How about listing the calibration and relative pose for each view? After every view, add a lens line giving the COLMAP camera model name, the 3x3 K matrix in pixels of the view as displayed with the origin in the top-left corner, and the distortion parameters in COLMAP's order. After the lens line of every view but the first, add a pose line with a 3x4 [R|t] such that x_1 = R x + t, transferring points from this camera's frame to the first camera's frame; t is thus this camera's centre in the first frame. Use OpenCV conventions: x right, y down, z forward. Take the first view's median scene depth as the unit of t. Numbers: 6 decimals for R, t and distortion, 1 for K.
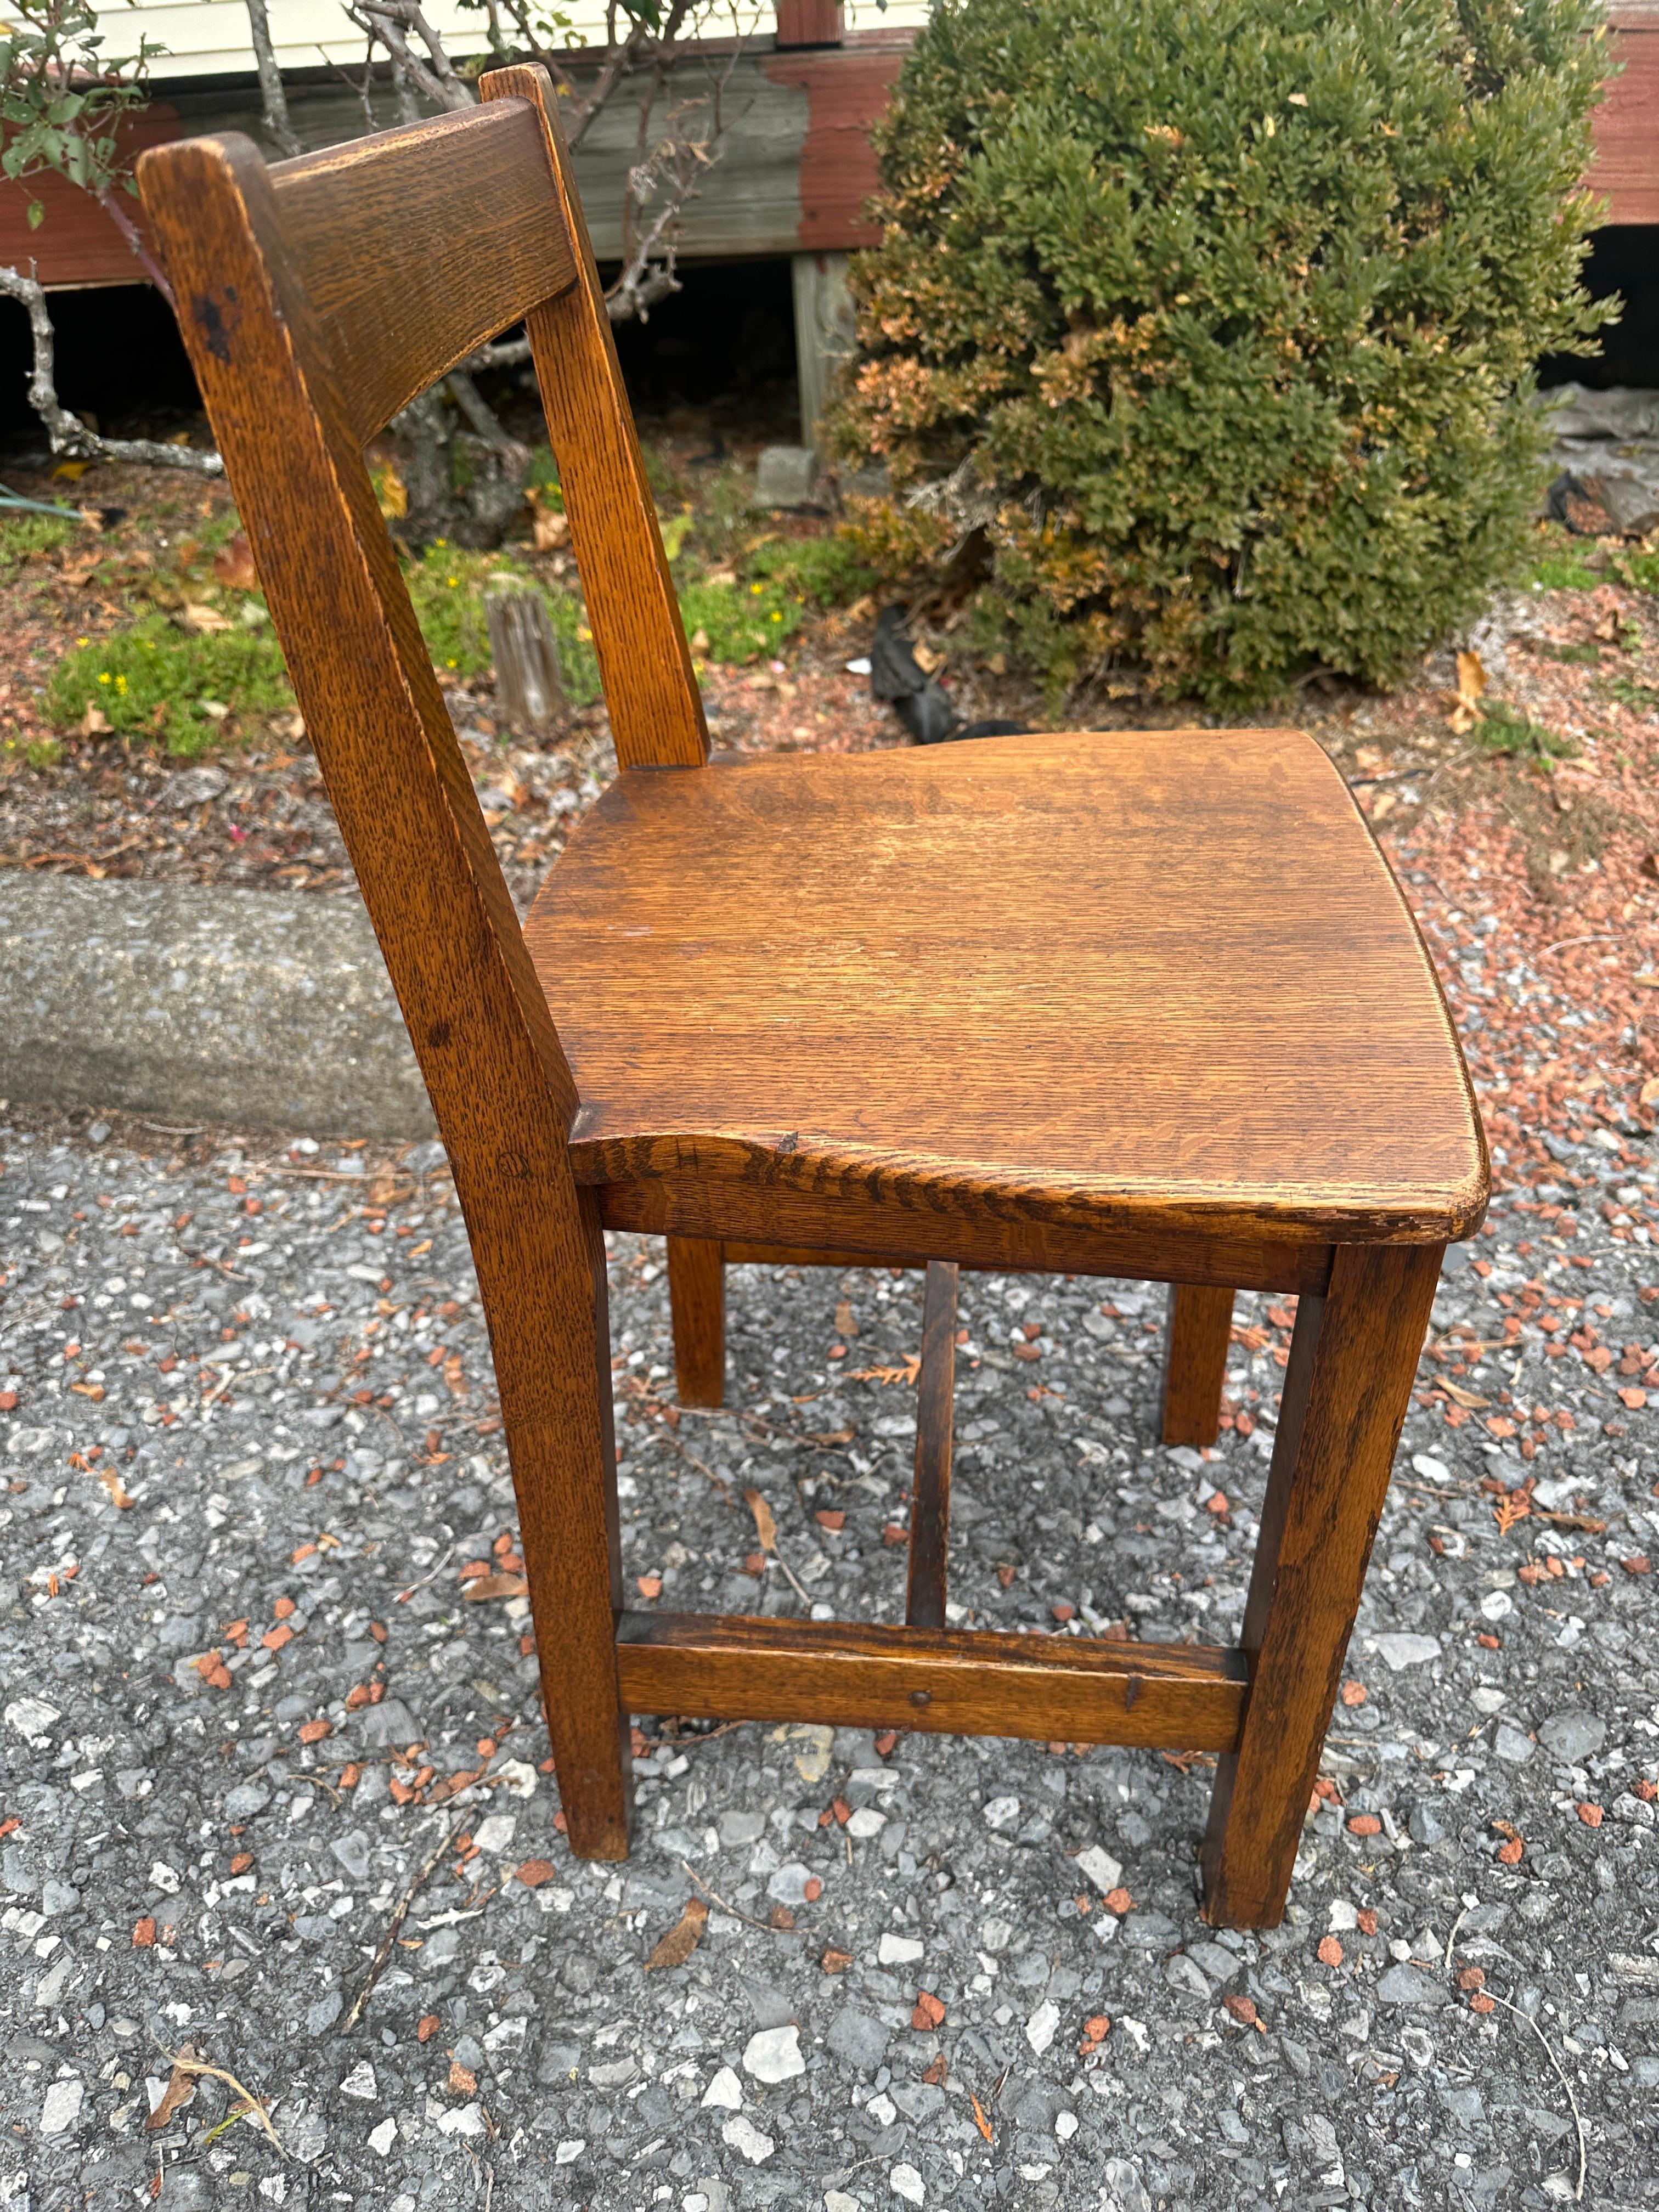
lens RADIAL K [[1589.1, 0, 819.0], [0, 1589.1, 1119.0], [0, 0, 1]] dist [0.006163, -0.019500]
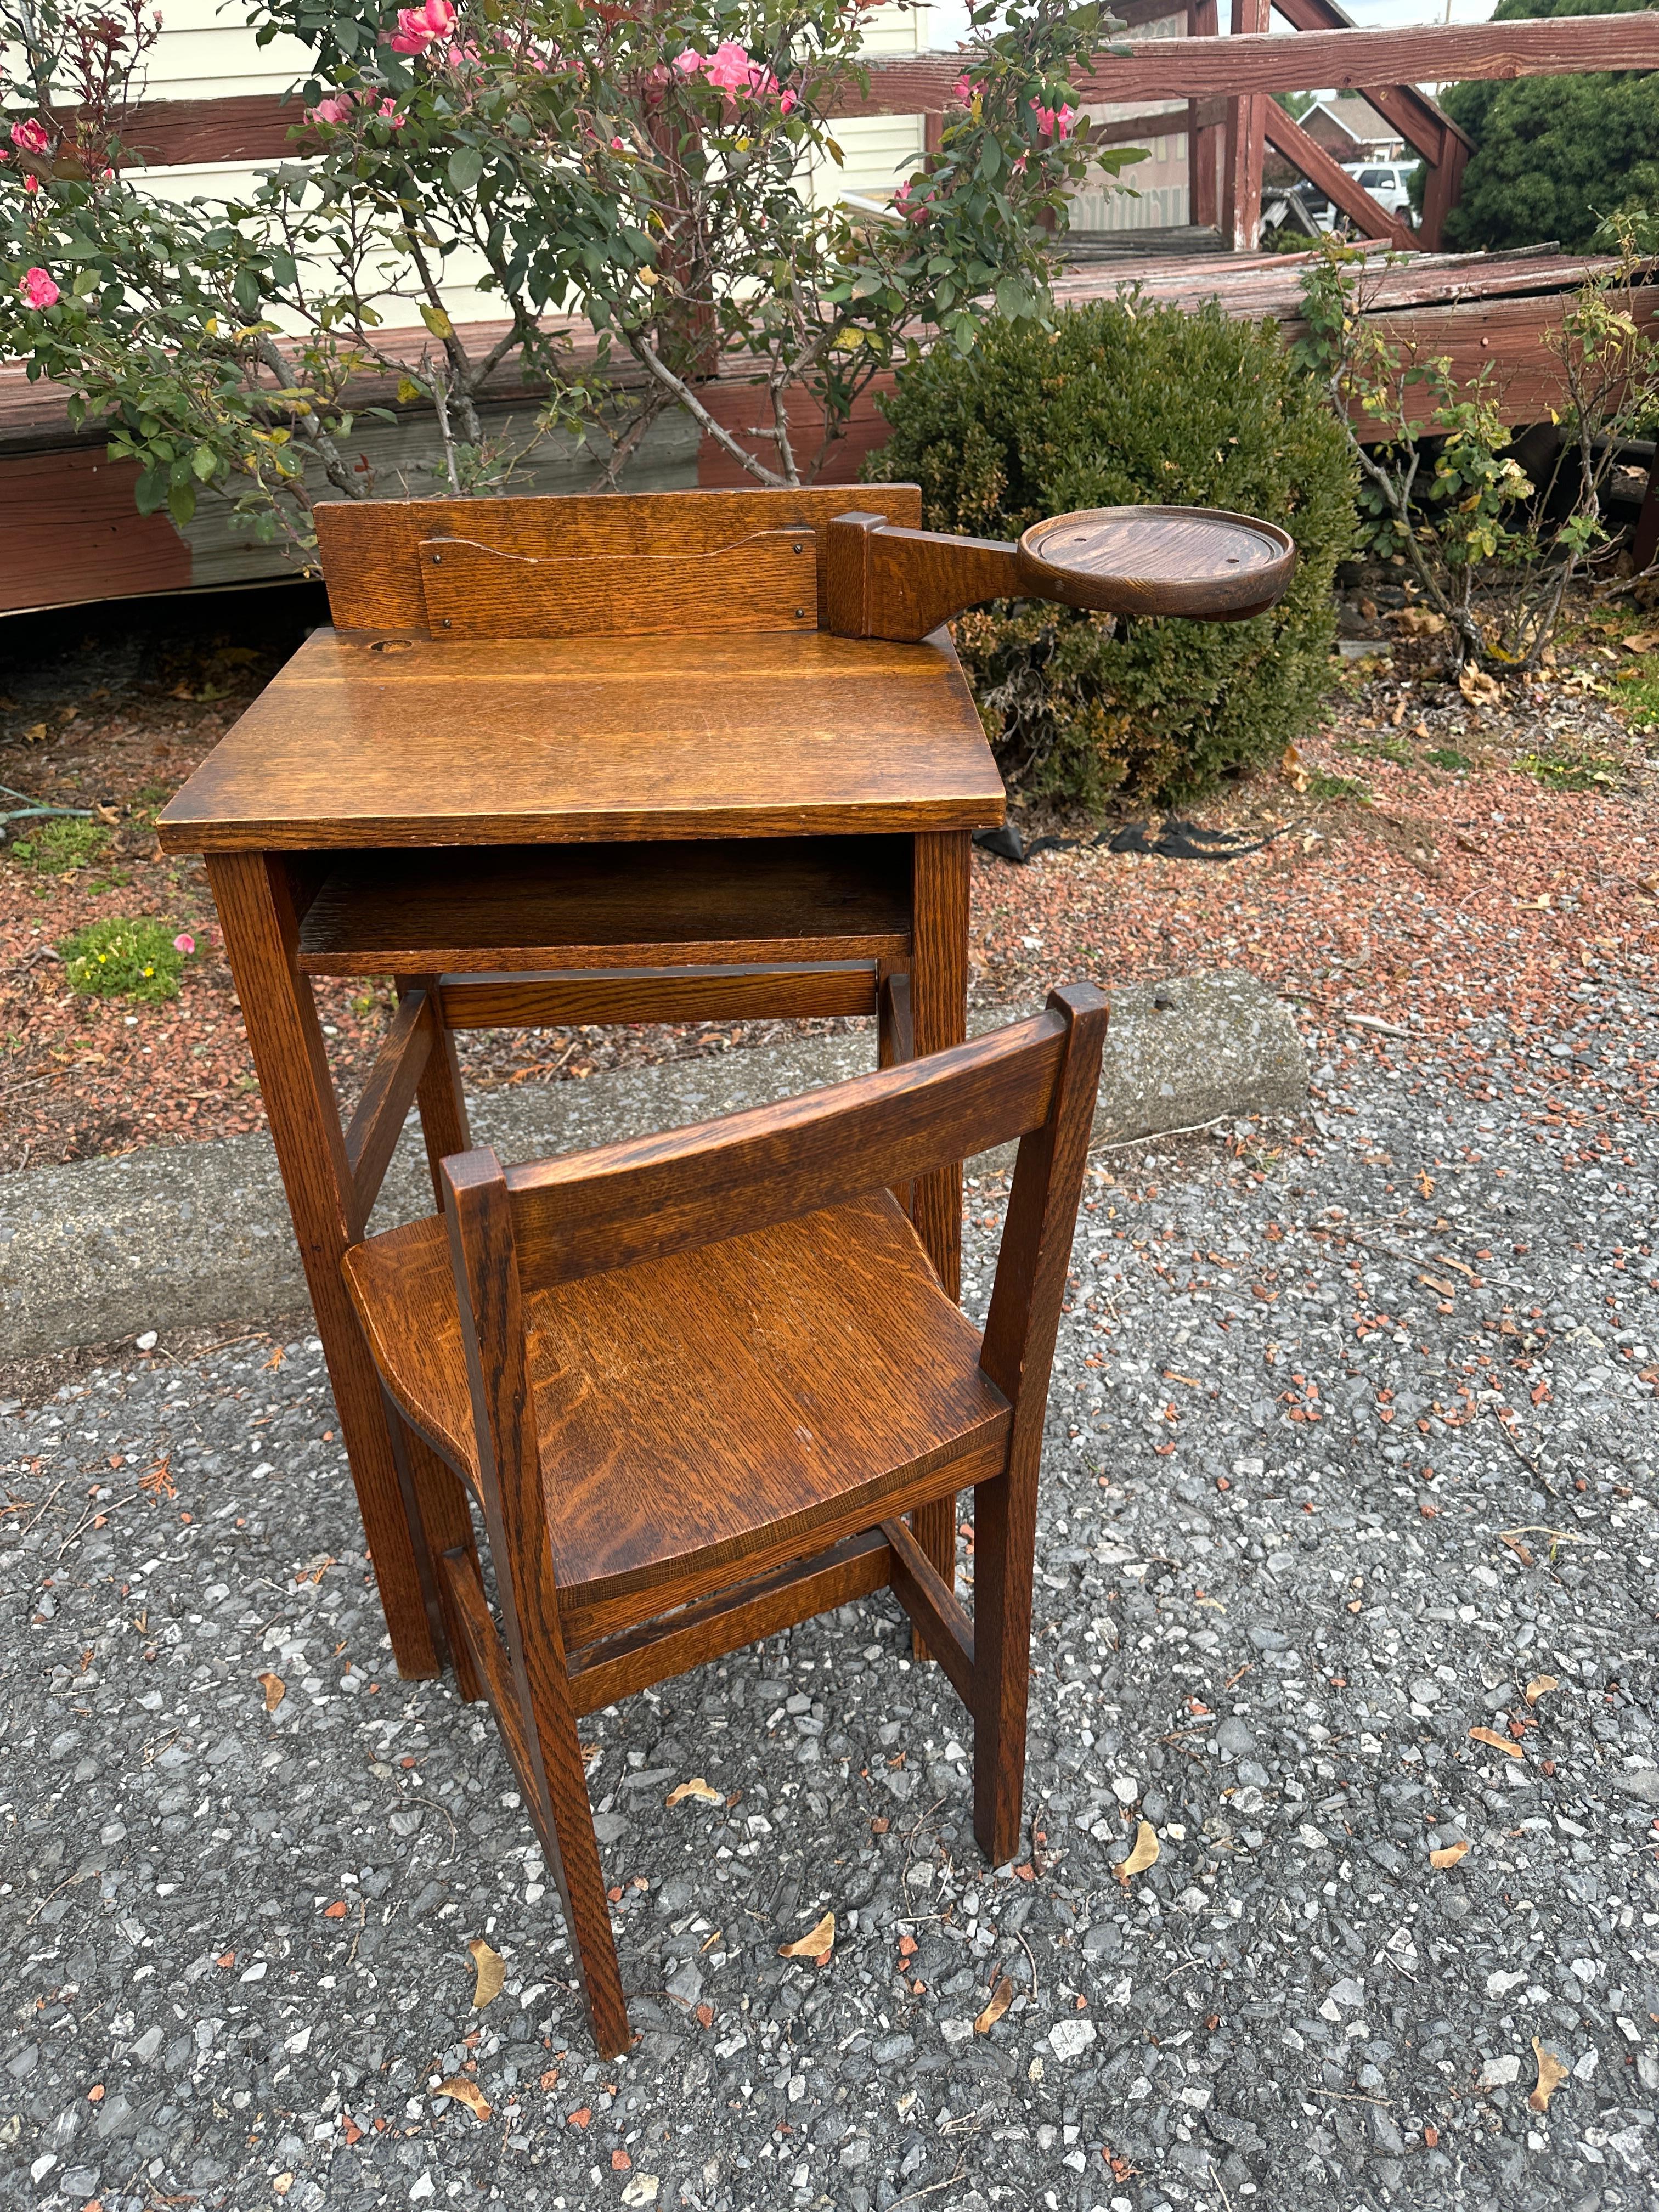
lens RADIAL K [[1589.1, 0, 810.0], [0, 1589.1, 1092.6], [0, 0, 1]] dist [0.006163, -0.019500]
pose [[0.881607, -0.240878, 0.405892, -1.169430], [0.274773, 0.961146, -0.026420, -0.075032], [-0.383757, 0.134820, 0.913539, -0.337201]]
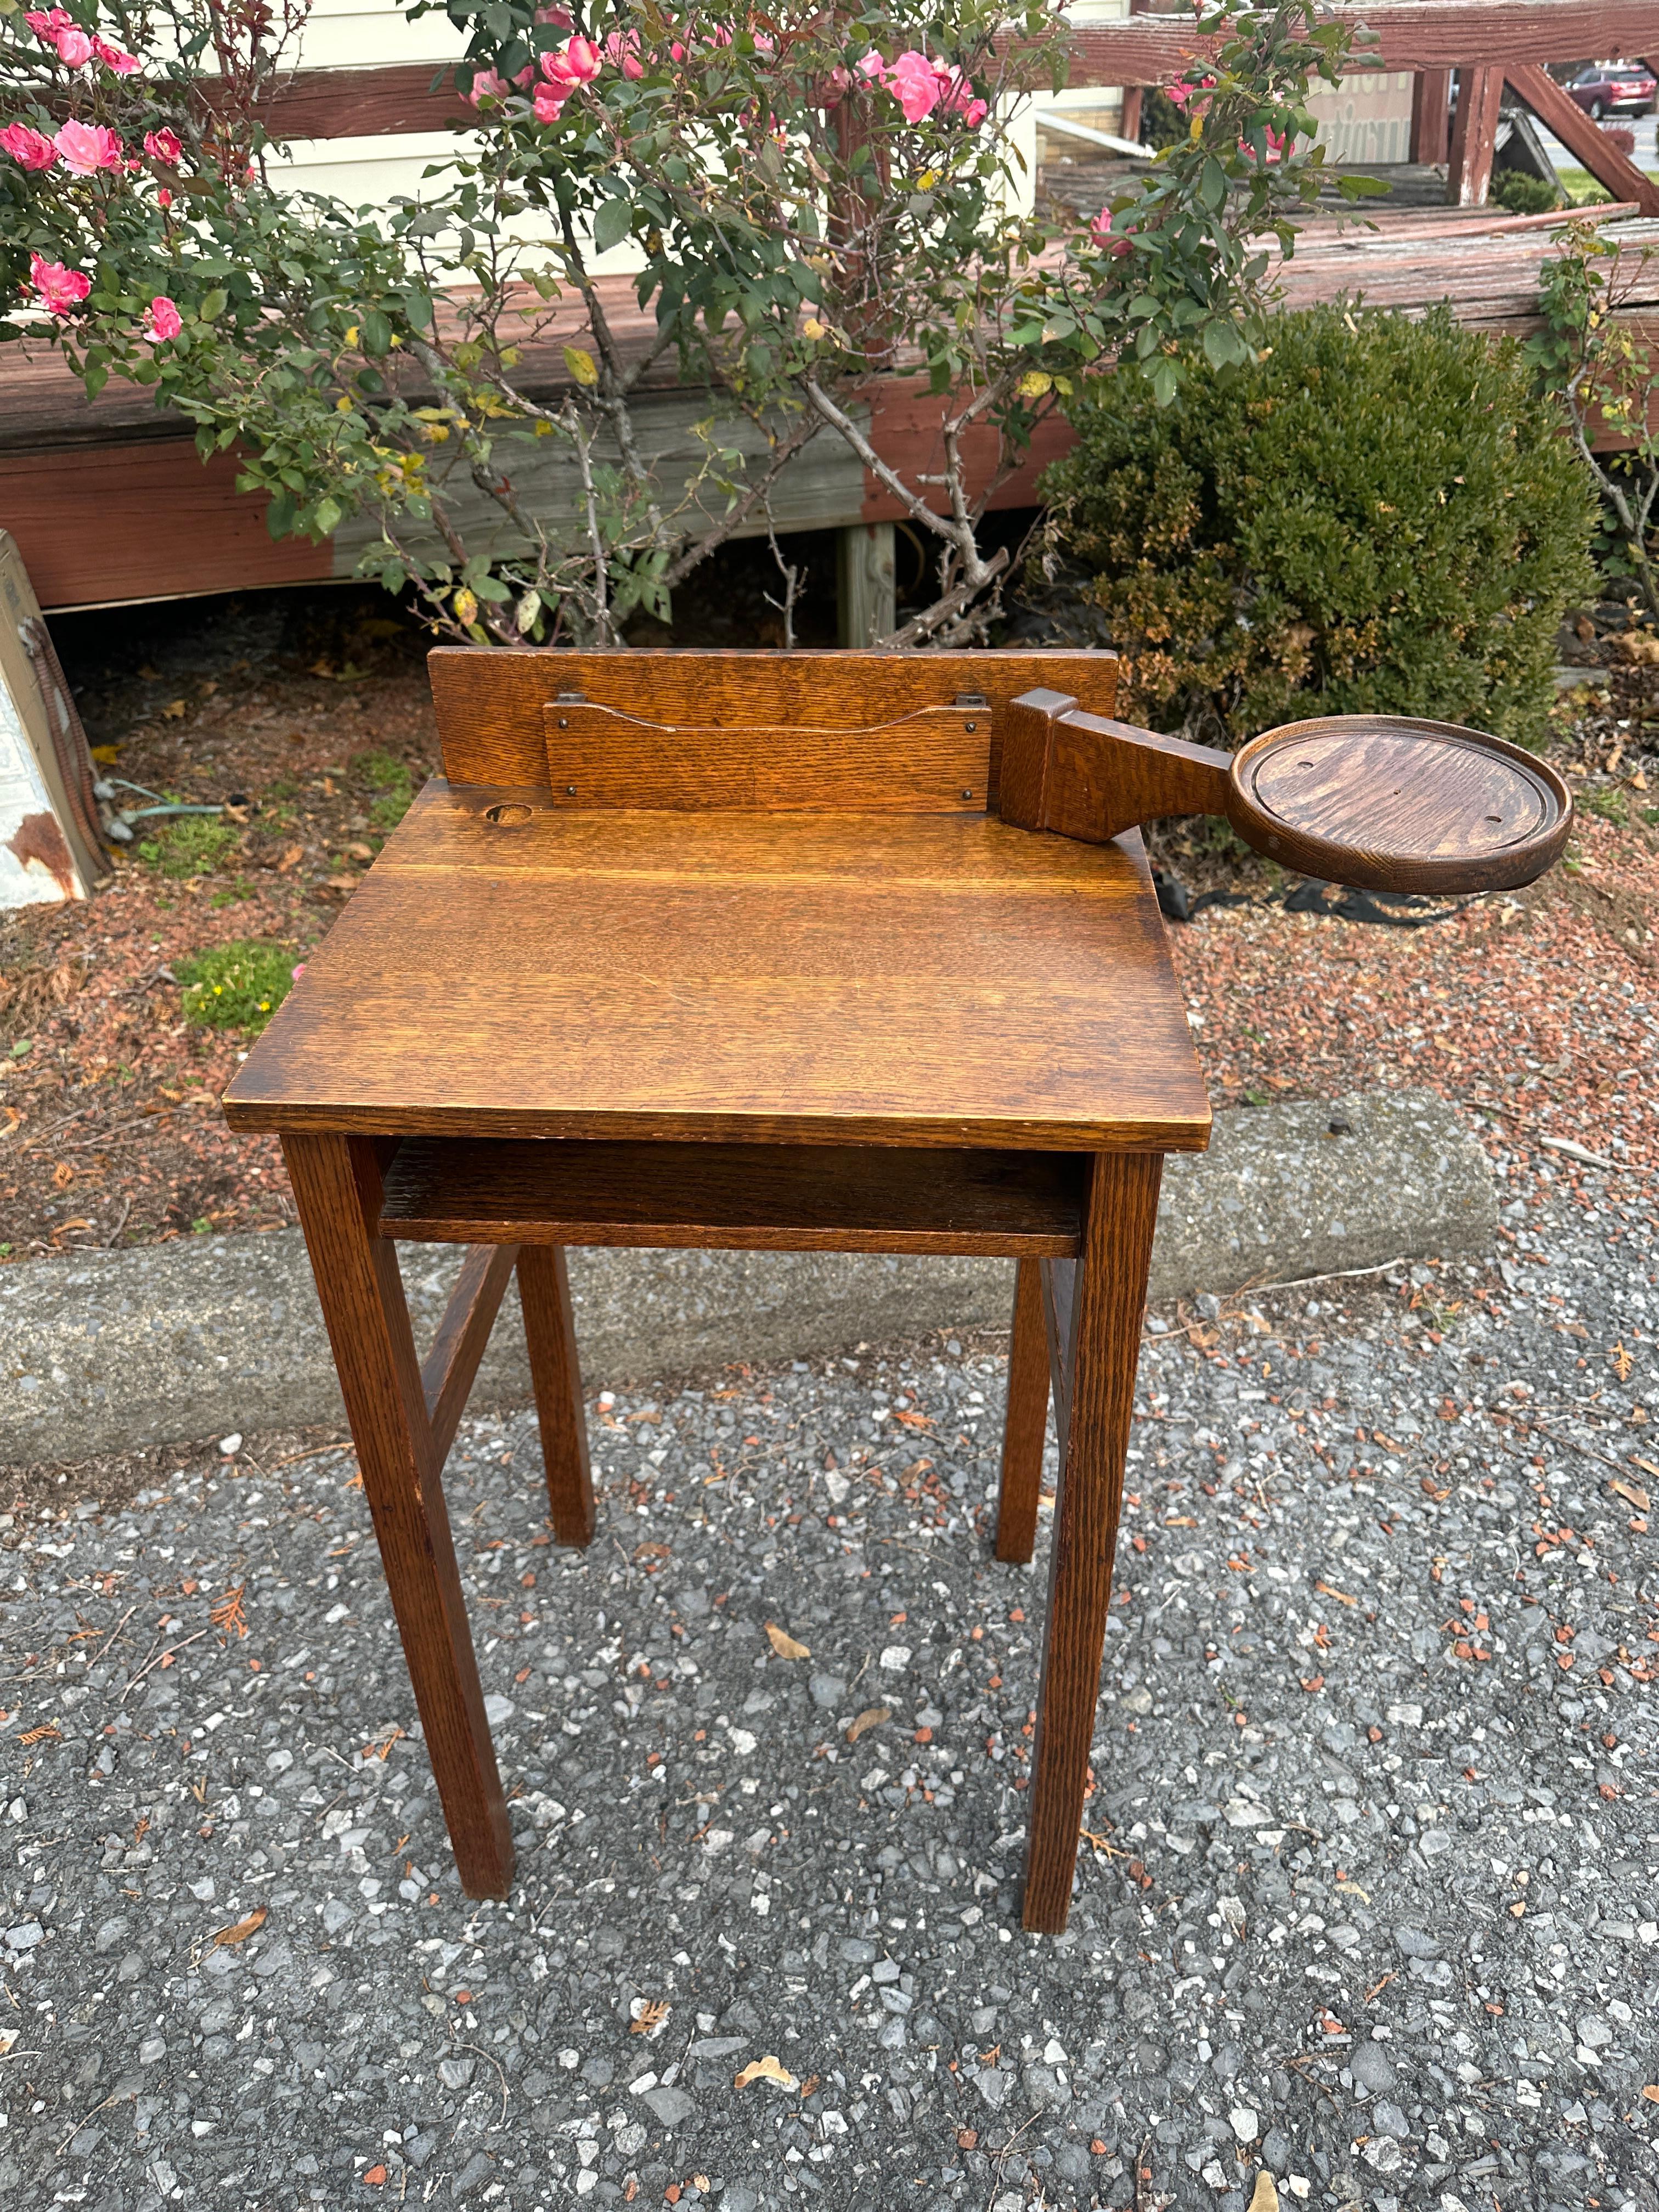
lens RADIAL K [[1589.1, 0, 812.1], [0, 1589.1, 1088.2], [0, 0, 1]] dist [0.006163, -0.019500]
pose [[0.924502, -0.202066, 0.323210, -1.083670], [0.213451, 0.976954, 0.000226, -0.261340], [-0.315807, 0.068780, 0.946327, -0.242226]]
